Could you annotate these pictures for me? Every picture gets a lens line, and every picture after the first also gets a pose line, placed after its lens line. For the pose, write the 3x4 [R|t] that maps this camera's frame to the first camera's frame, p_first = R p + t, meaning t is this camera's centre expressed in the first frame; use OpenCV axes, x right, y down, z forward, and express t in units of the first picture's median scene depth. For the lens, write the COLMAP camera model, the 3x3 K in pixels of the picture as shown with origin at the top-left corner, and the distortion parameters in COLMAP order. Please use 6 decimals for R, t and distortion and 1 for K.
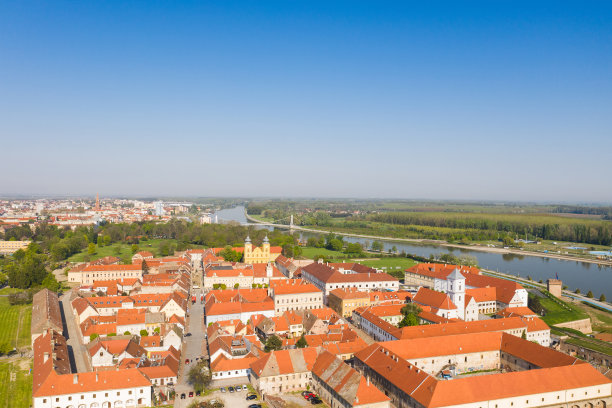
lens RADIAL K [[481.2, 0, 304.4], [0, 481.2, 203.2], [0, 0, 1]] dist [-0.018892, 0.001627]
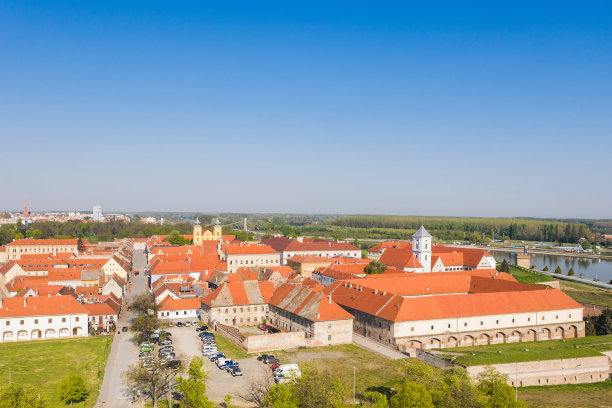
lens RADIAL K [[521.9, 0, 300.9], [0, 521.9, 212.4], [0, 0, 1]] dist [-0.024735, 0.013872]
pose [[0.996784, 0.000206, 0.080139, -0.002402], [0.000206, 0.999987, -0.005124, 0.137779], [-0.080139, 0.005124, 0.996771, 0.003403]]
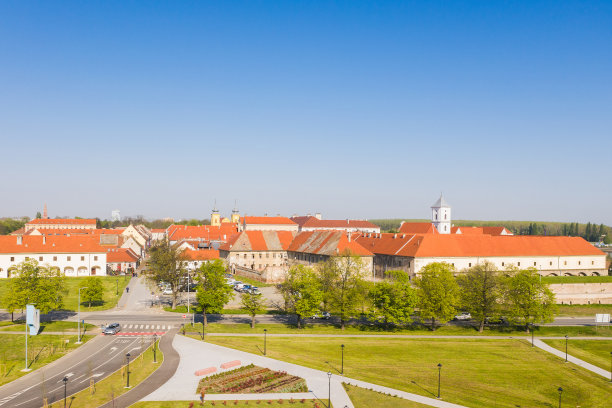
lens RADIAL K [[521.9, 0, 311.5], [0, 521.9, 213.5], [0, 0, 1]] dist [-0.024735, 0.013872]
pose [[0.997836, 0.000052, 0.065757, -0.003155], [0.001196, 0.999820, -0.018927, 0.226653], [-0.065746, 0.018965, 0.997656, 0.007725]]
